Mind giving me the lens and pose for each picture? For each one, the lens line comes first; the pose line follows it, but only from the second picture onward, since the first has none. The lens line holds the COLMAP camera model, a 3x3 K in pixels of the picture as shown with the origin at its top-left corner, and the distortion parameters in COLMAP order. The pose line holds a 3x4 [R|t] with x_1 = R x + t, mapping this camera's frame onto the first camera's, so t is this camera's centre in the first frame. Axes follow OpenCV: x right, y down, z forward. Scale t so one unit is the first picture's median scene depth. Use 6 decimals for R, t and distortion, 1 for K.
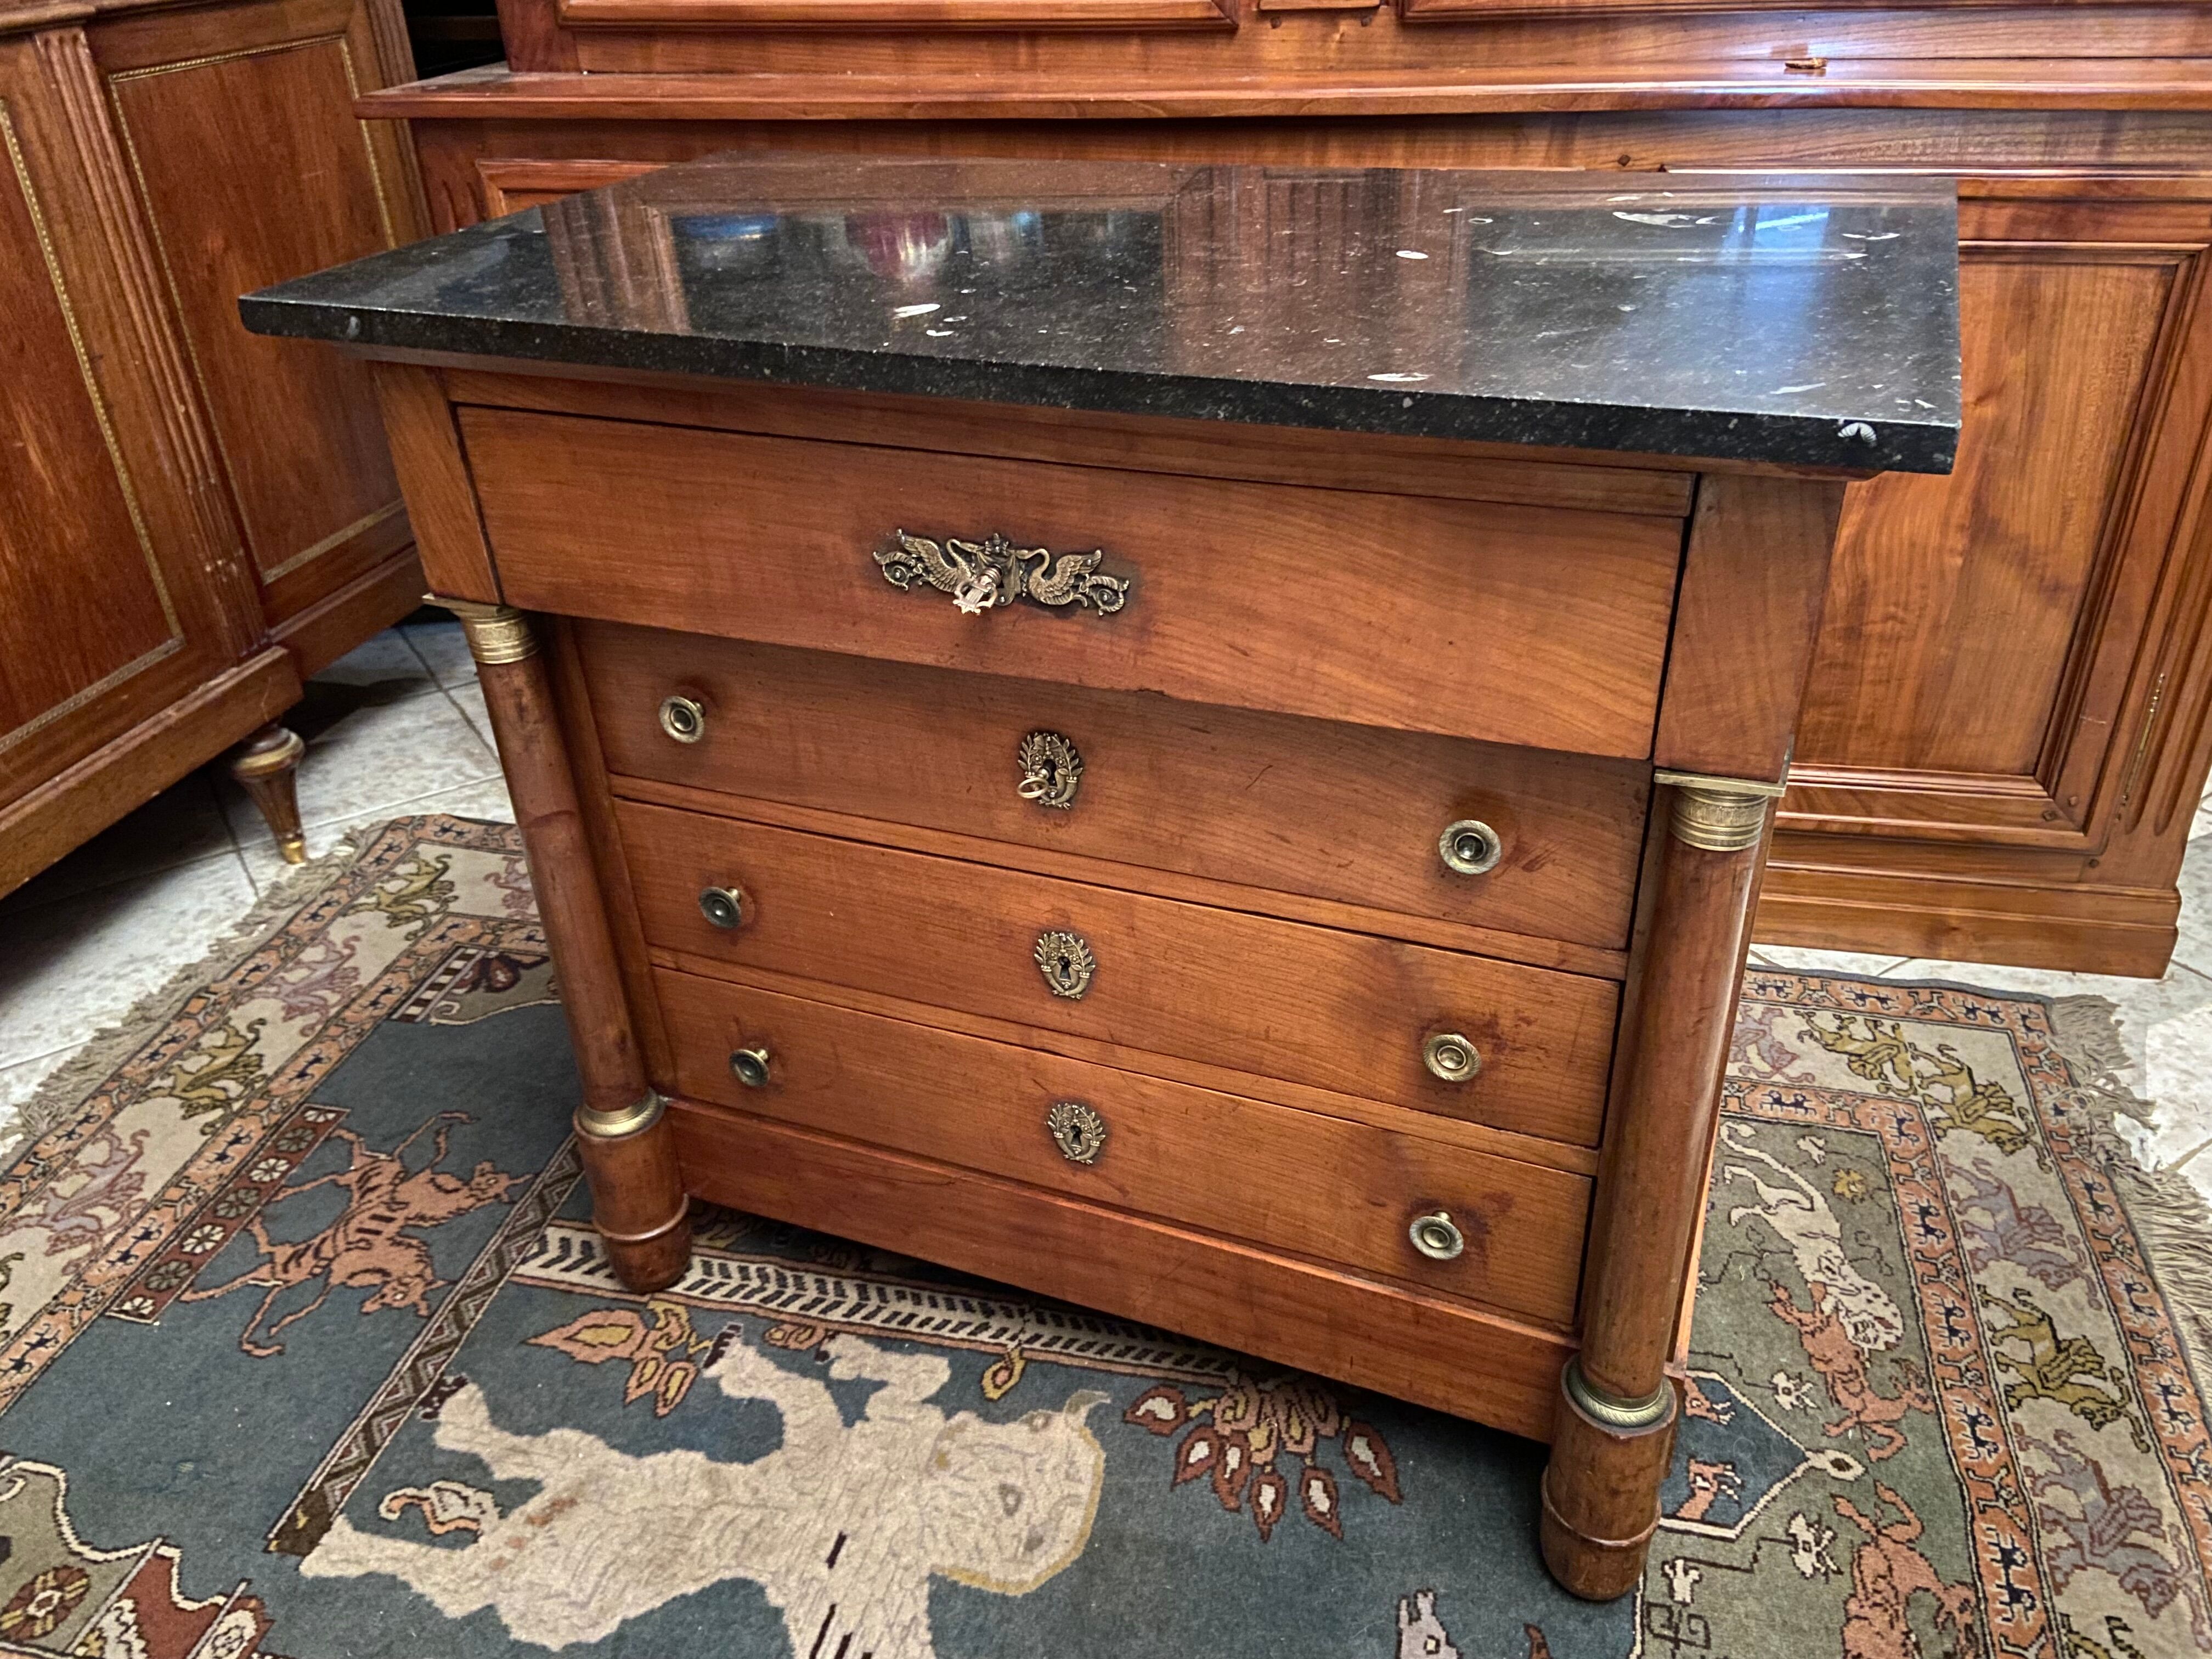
lens RADIAL K [[1675.8, 0, 1101.3], [0, 1675.8, 815.6], [0, 0, 1]] dist [0.105084, -0.122350]
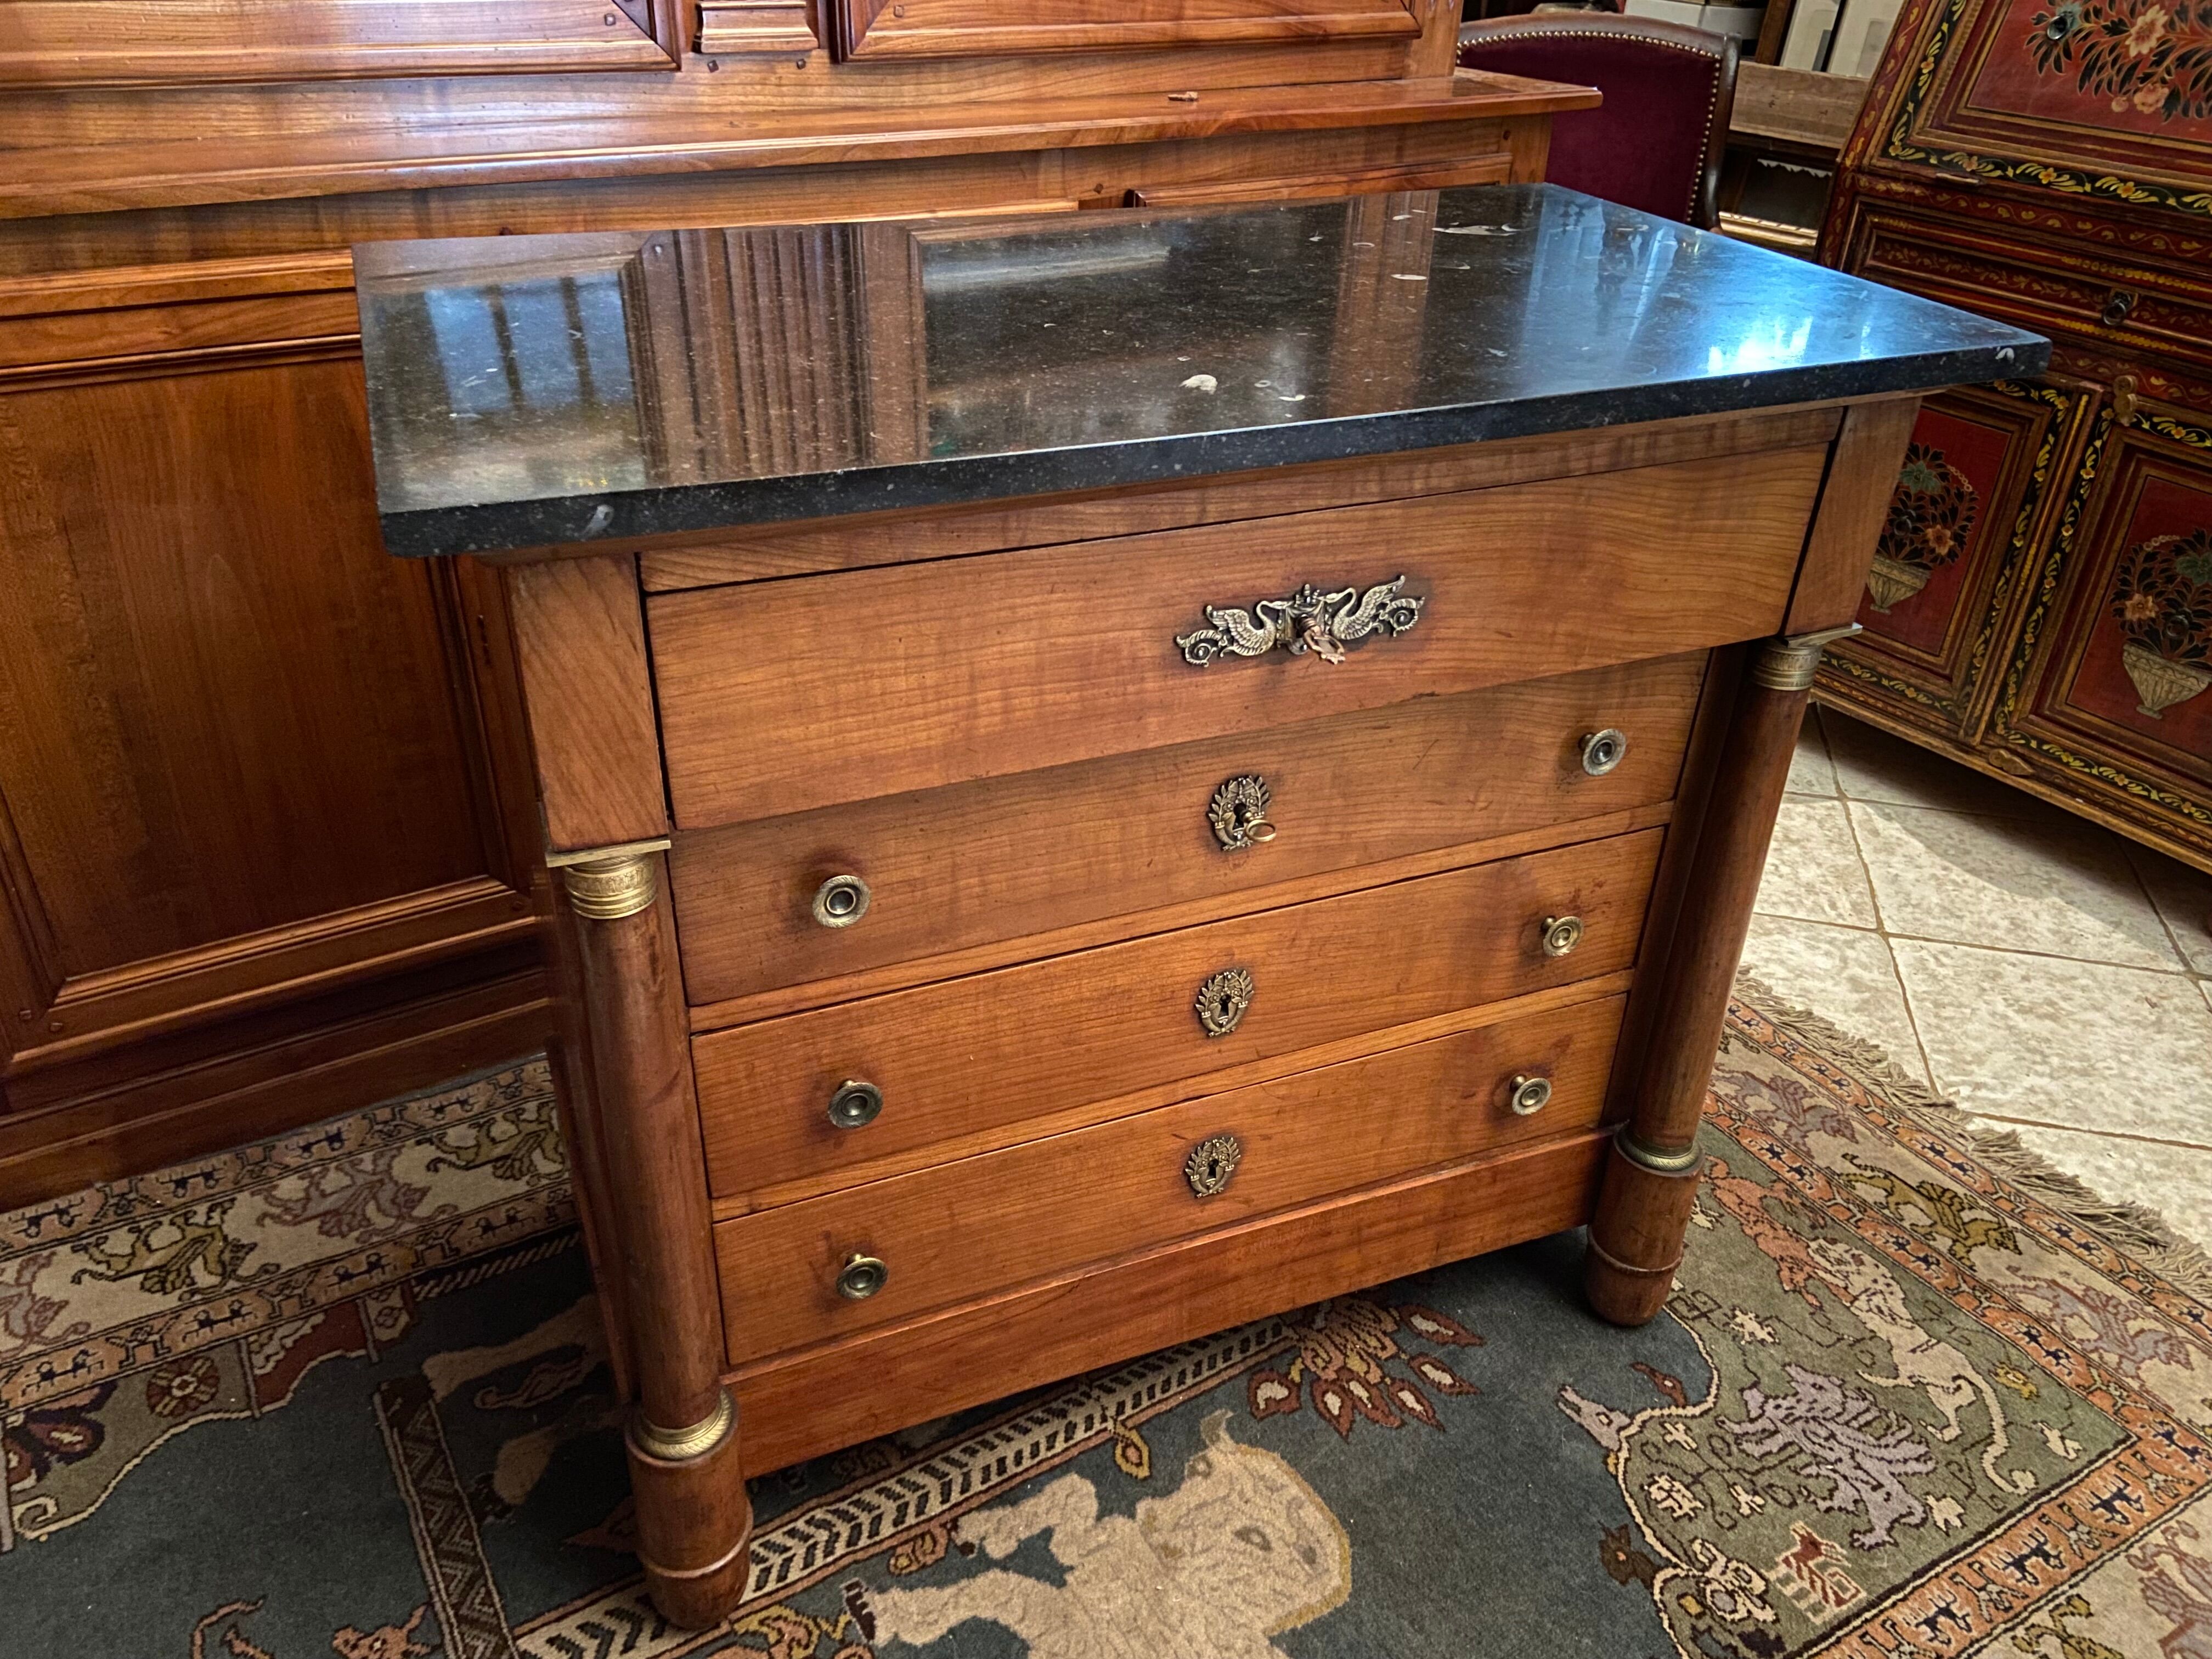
lens RADIAL K [[1669.8, 0, 1094.4], [0, 1669.8, 819.6], [0, 0, 1]] dist [0.113775, -0.140069]
pose [[0.713324, -0.304321, 0.631314, -0.585761], [0.308223, 0.945234, 0.107381, -0.127560], [-0.629418, 0.117988, 0.768057, 0.223886]]
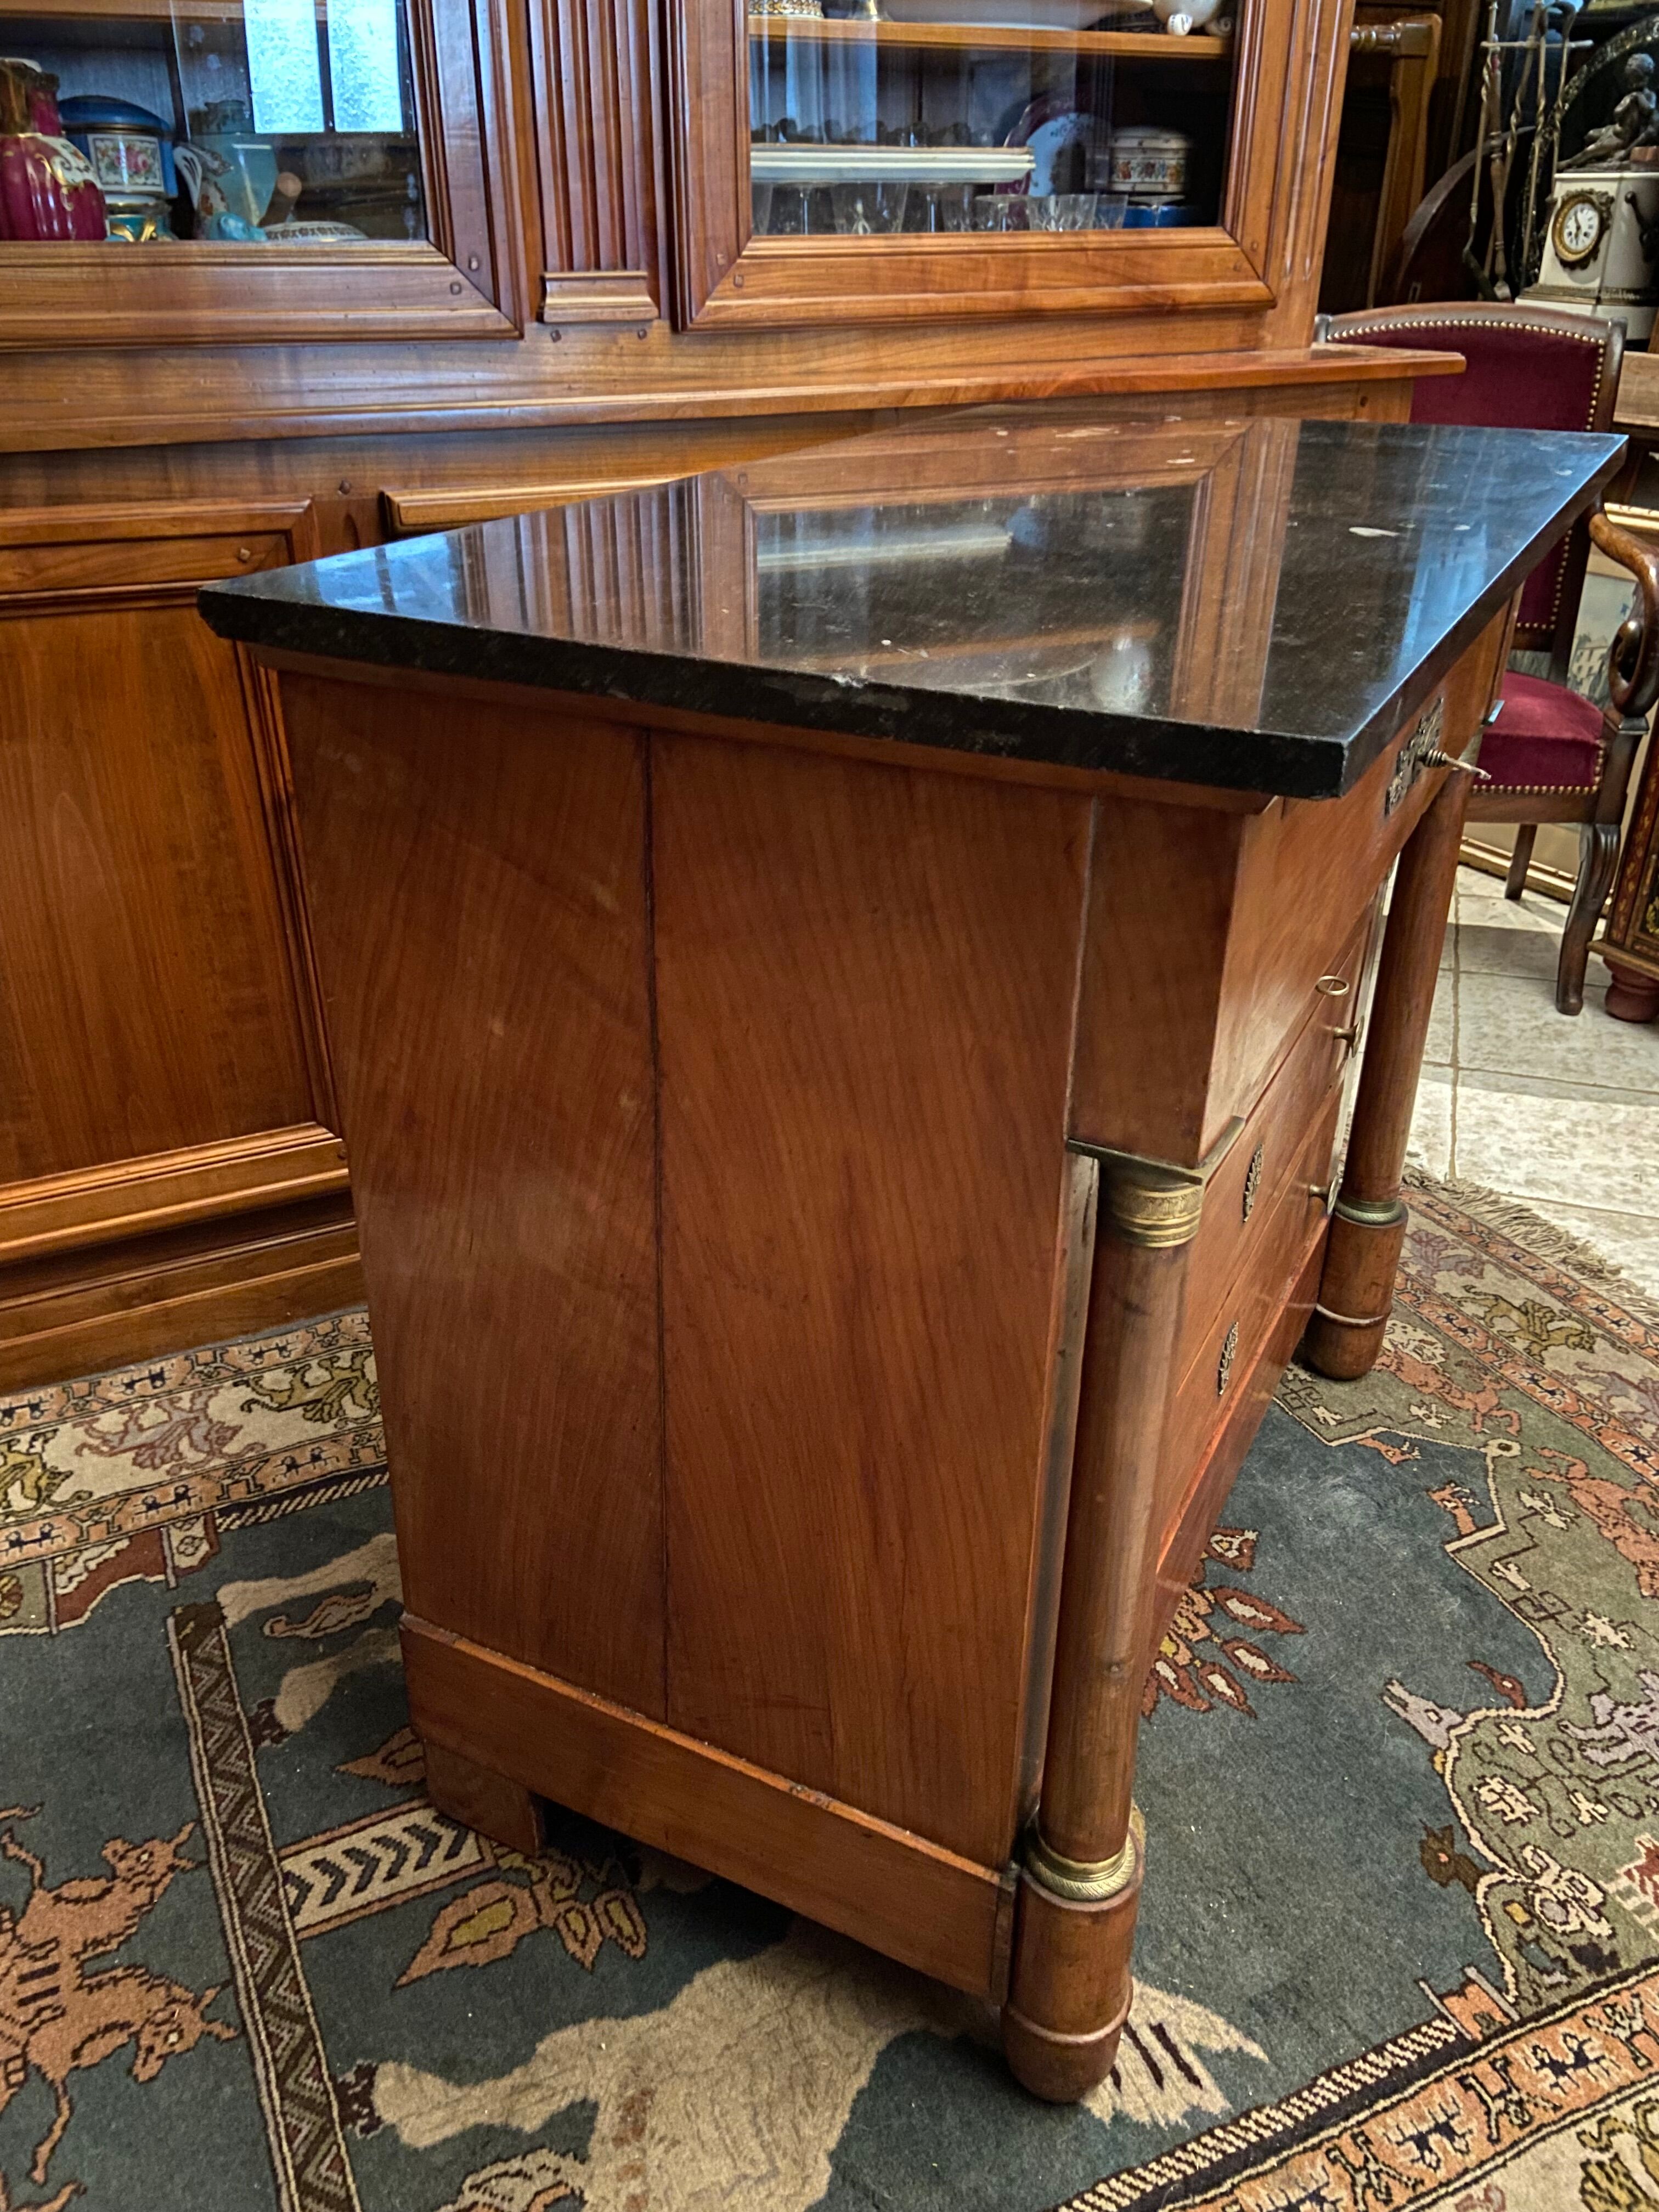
lens RADIAL K [[1669.8, 0, 812.9], [0, 1669.8, 1095.3], [0, 0, 1]] dist [0.113775, -0.140069]
pose [[0.779883, -0.258454, 0.570074, -0.553792], [0.292893, 0.955591, 0.032546, -0.046136], [-0.553169, 0.141589, 0.820948, 0.220617]]
